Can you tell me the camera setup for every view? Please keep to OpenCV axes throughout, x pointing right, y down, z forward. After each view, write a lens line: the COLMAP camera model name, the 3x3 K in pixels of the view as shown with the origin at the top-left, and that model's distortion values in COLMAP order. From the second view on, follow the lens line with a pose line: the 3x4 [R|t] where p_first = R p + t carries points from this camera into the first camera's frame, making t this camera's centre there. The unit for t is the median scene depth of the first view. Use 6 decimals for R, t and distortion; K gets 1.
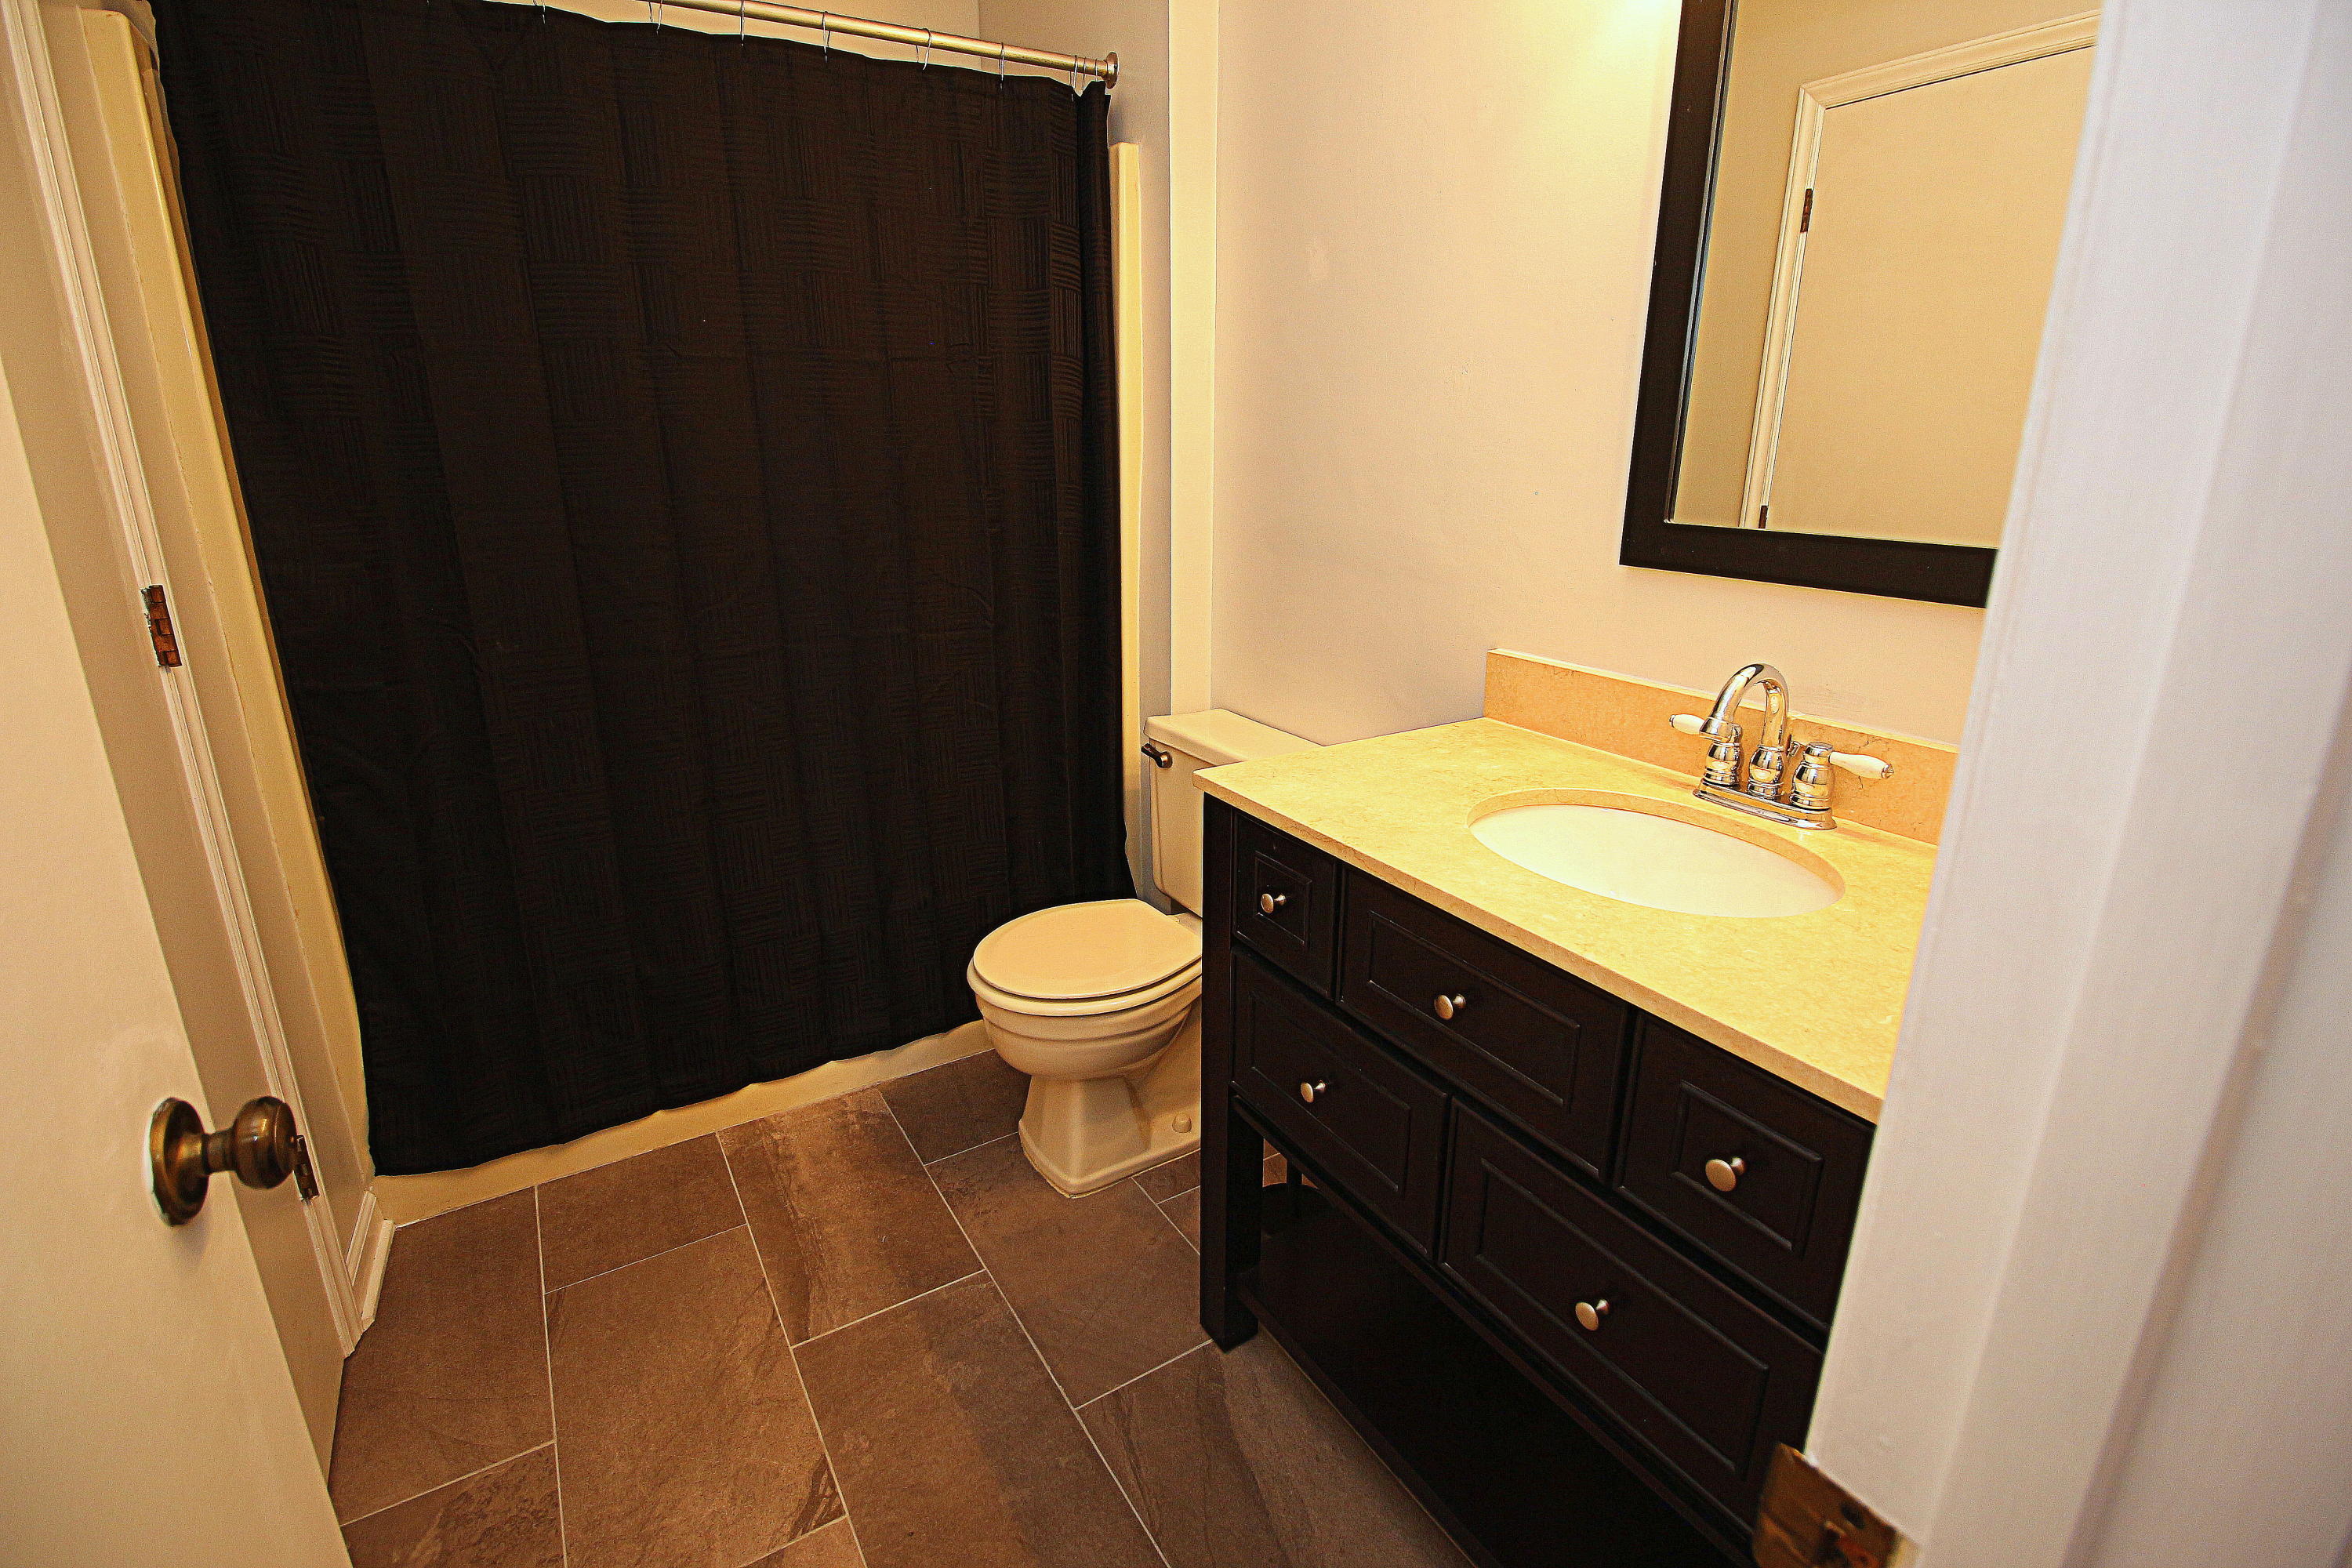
lens RADIAL K [[1098.6, 0, 1175.6], [0, 1098.6, 753.0], [0, 0, 1]] dist [0.001511, -0.012734]
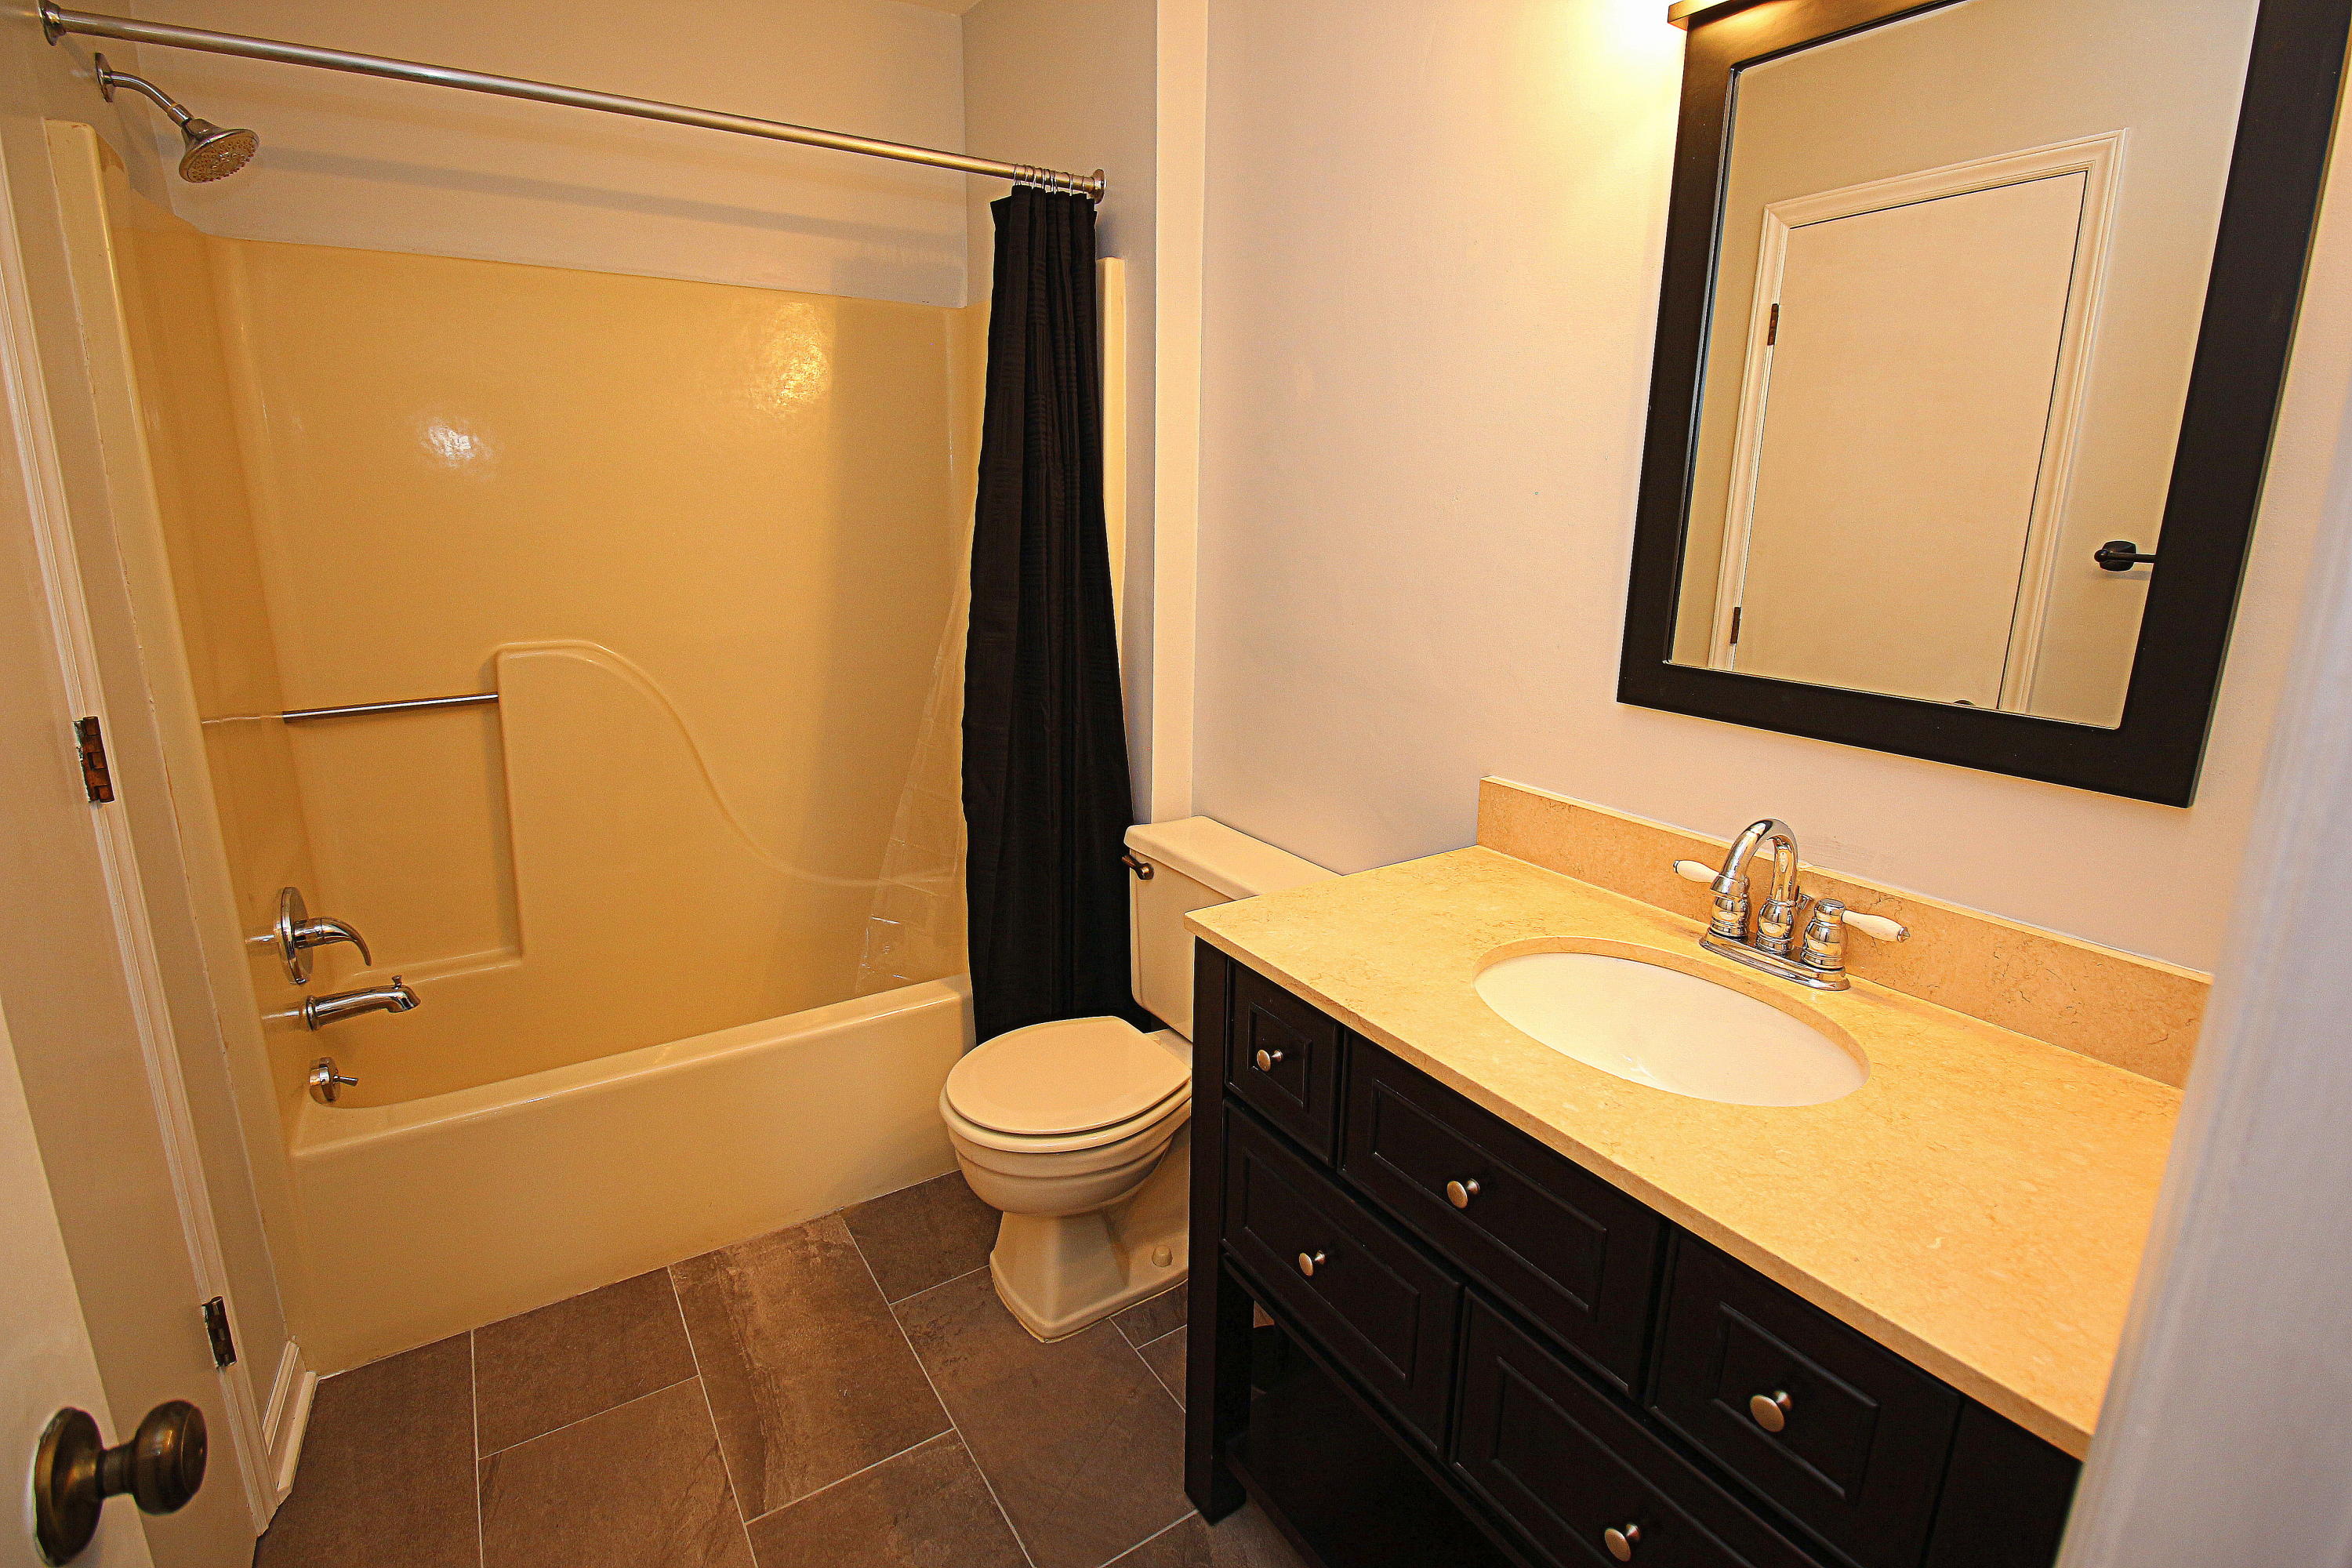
lens RADIAL K [[1097.9, 0, 1172.0], [0, 1097.9, 745.0], [0, 0, 1]] dist [0.001427, -0.012607]
pose [[0.999580, 0.007009, 0.028105, -0.023038], [-0.005314, 0.998189, -0.059924, -0.073810], [-0.028474, 0.059749, 0.997807, 0.031895]]
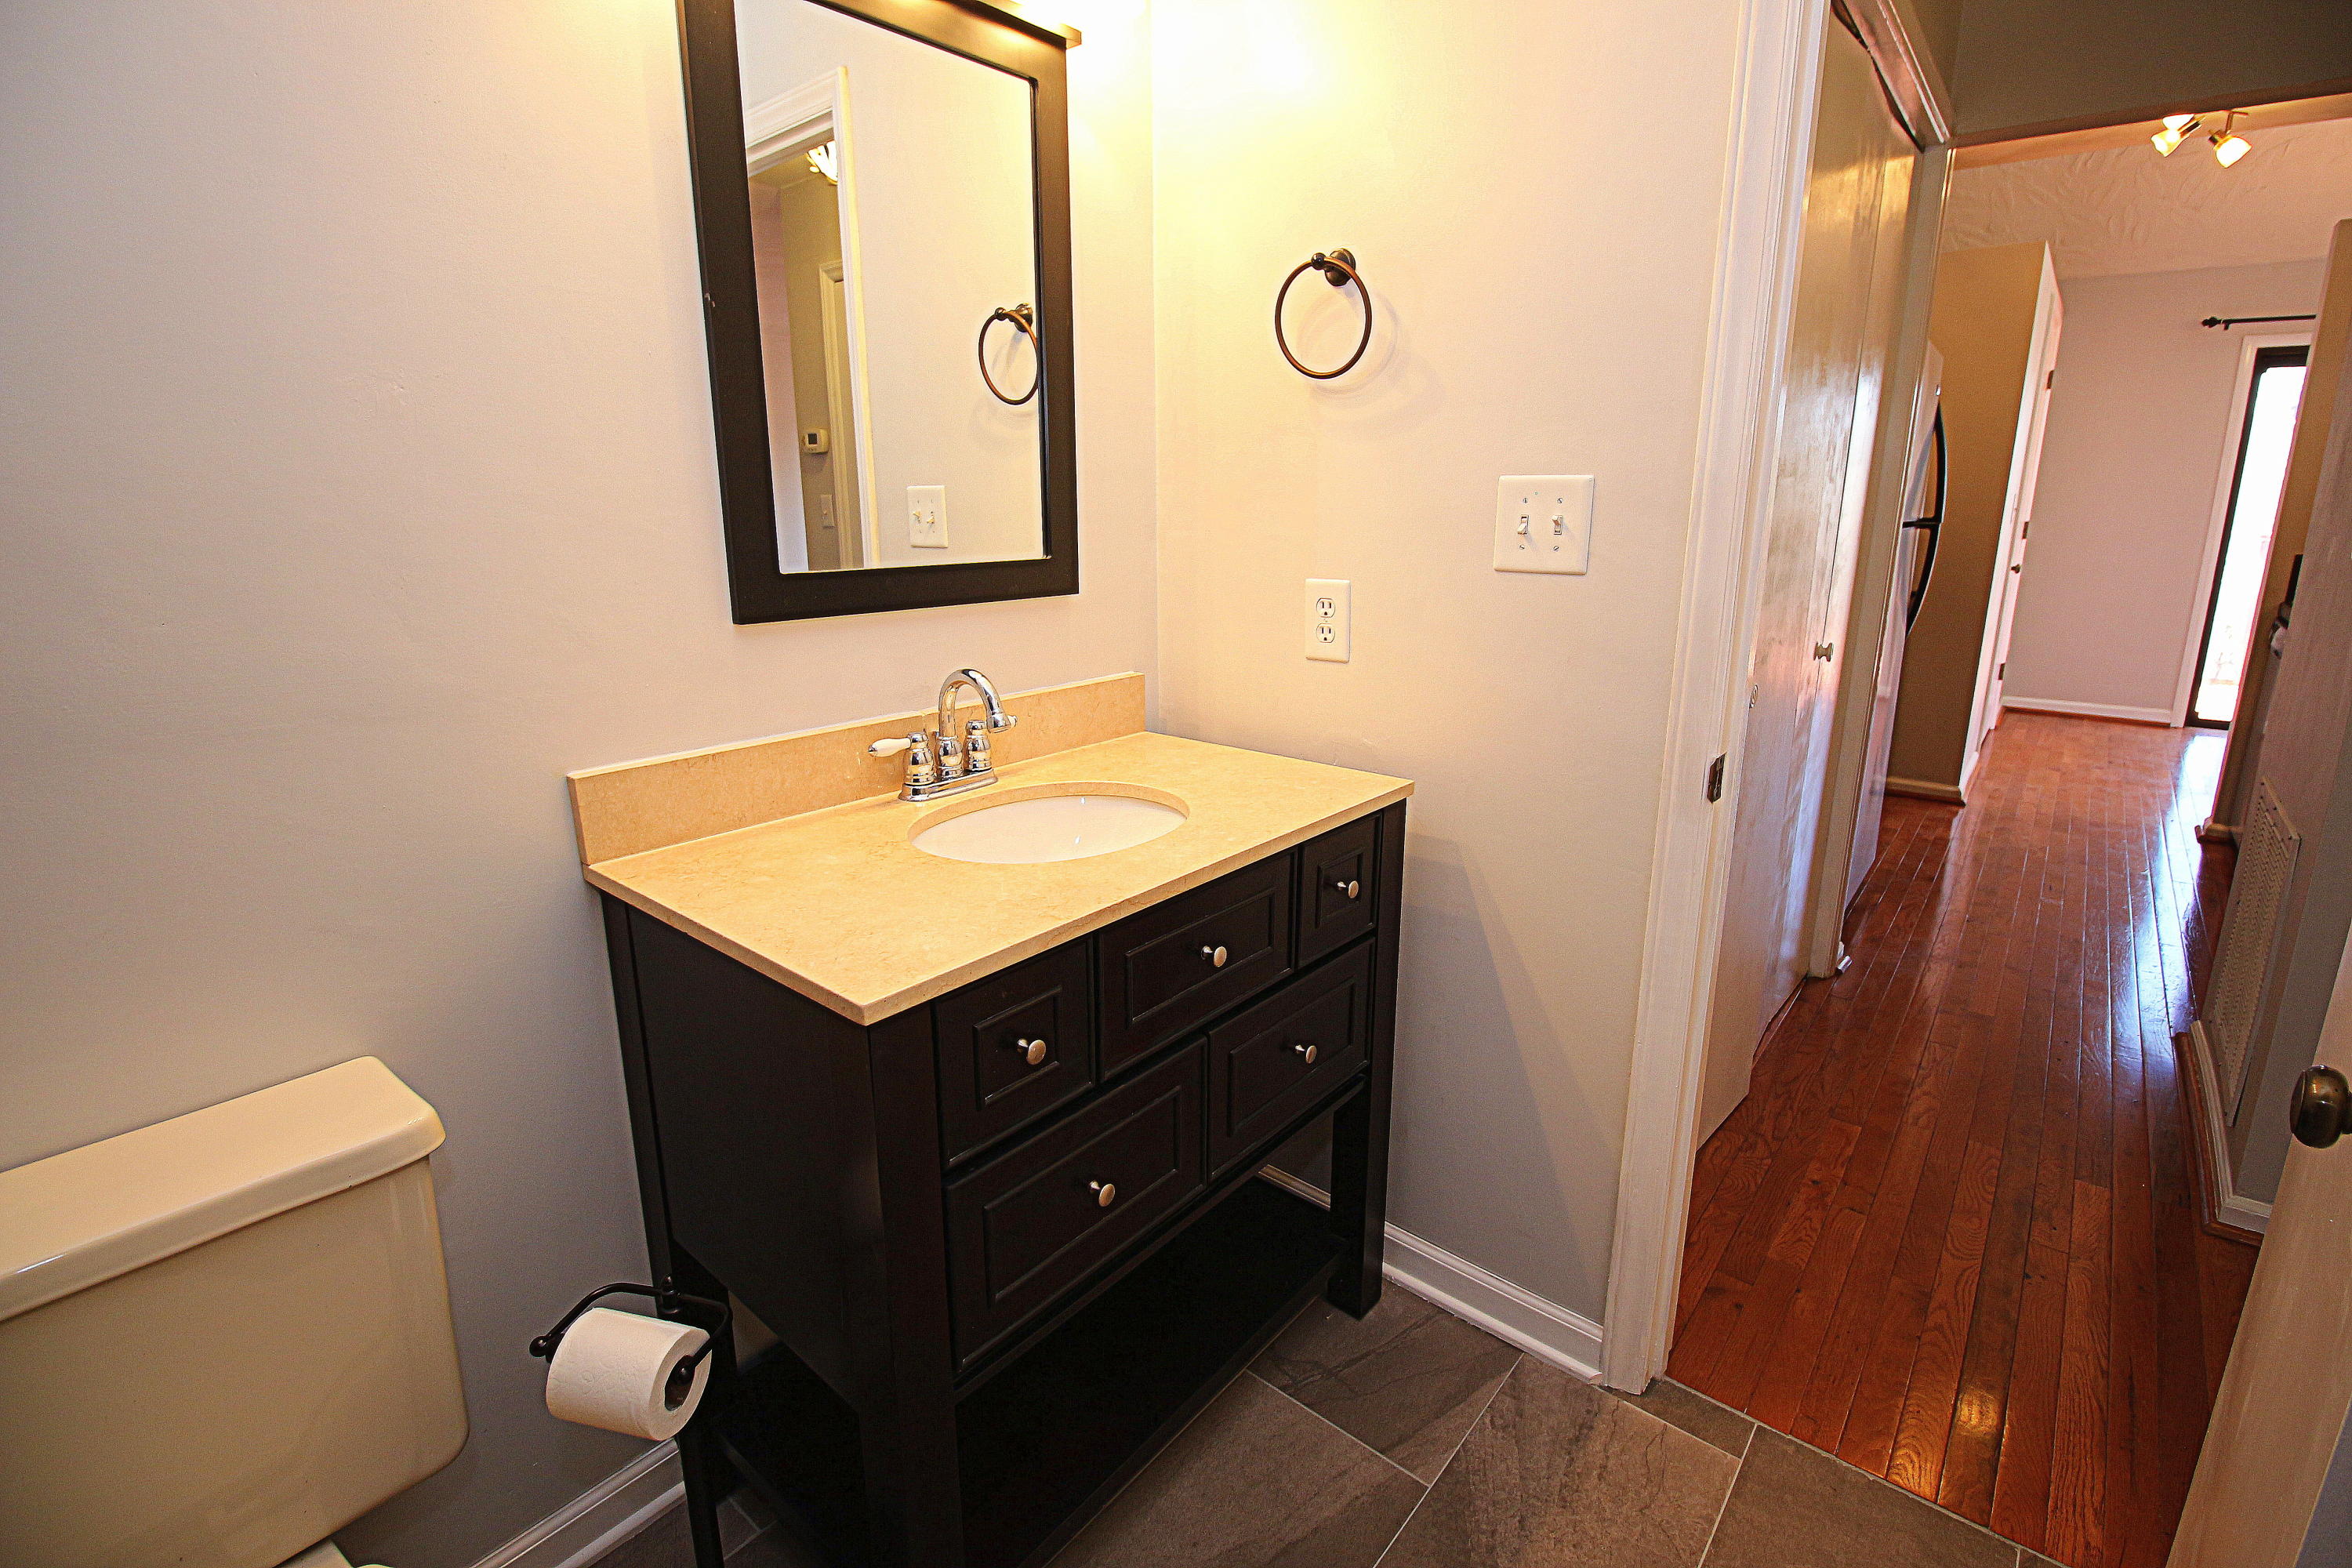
lens RADIAL K [[1089.1, 0, 1173.4], [0, 1089.1, 750.3], [0, 0, 1]] dist [0.001229, -0.011907]
pose [[-0.317328, -0.215547, 0.923495, -0.597075], [0.265598, 0.914651, 0.304747, -0.265365], [-0.910363, 0.341983, -0.232995, 0.946971]]
